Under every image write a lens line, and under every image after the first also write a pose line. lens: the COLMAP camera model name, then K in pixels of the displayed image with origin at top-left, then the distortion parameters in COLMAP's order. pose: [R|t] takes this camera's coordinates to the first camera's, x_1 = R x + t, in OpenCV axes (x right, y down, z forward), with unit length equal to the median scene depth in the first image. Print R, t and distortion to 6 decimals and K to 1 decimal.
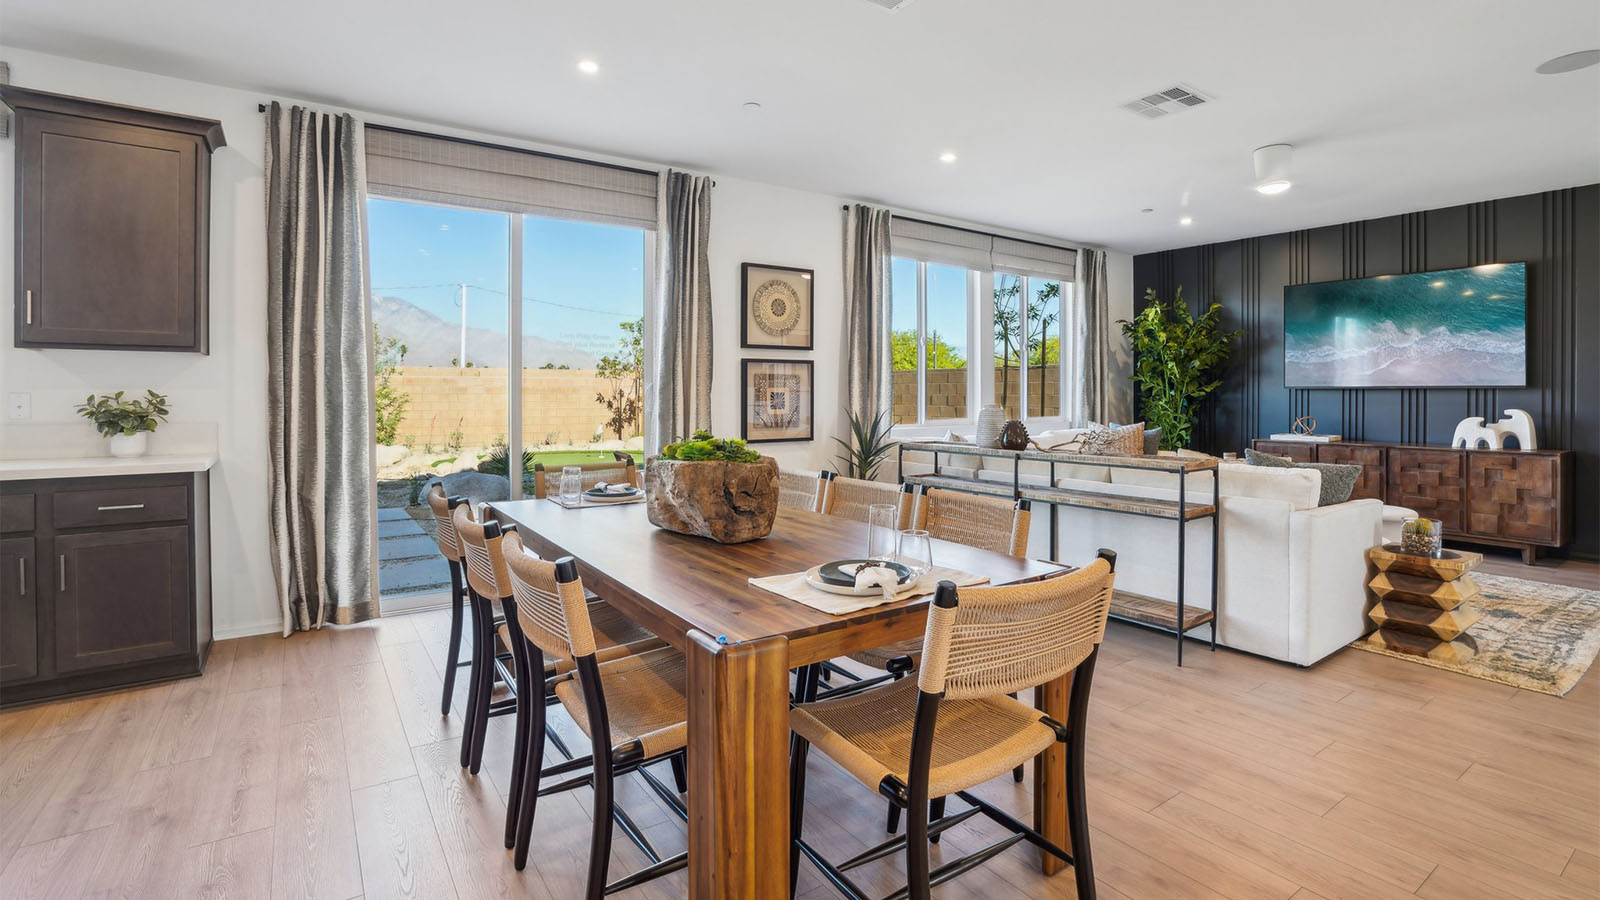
lens RADIAL K [[749.3, 0, 798.5], [0, 749.3, 390.3], [0, 0, 1]] dist [-0.059324, 0.027844]
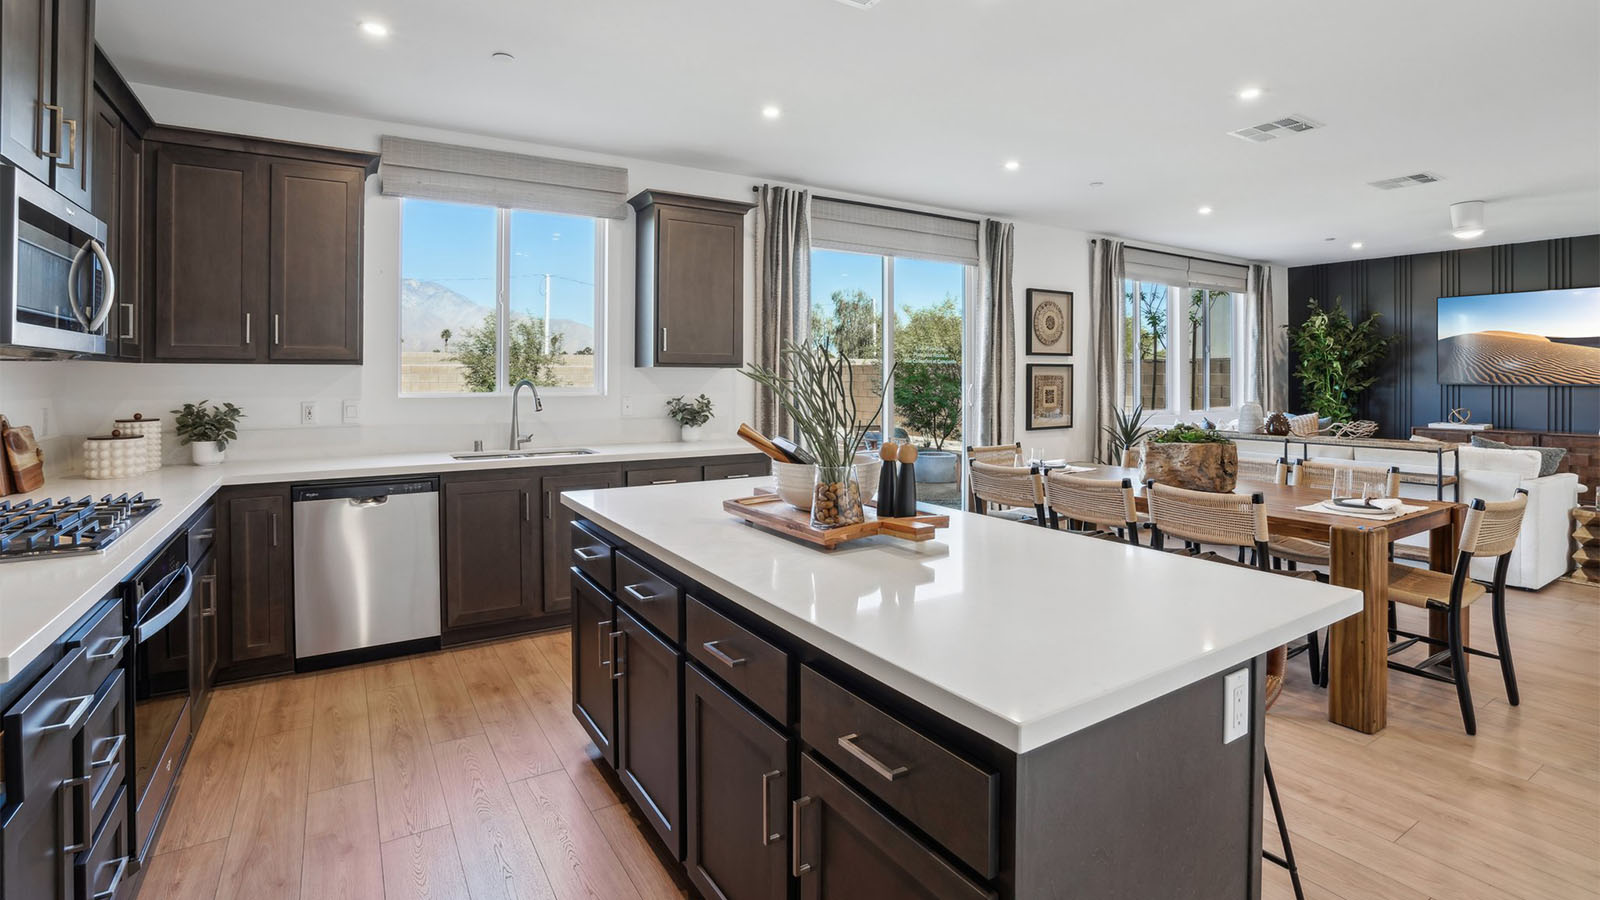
lens RADIAL K [[752.3, 0, 799.7], [0, 752.3, 375.0], [0, 0, 1]] dist [-0.040190, 0.015904]
pose [[0.999398, -0.000250, -0.034688, -0.592847], [0.000315, 0.999998, 0.001877, -0.035950], [0.034688, -0.001887, 0.999396, -0.409884]]
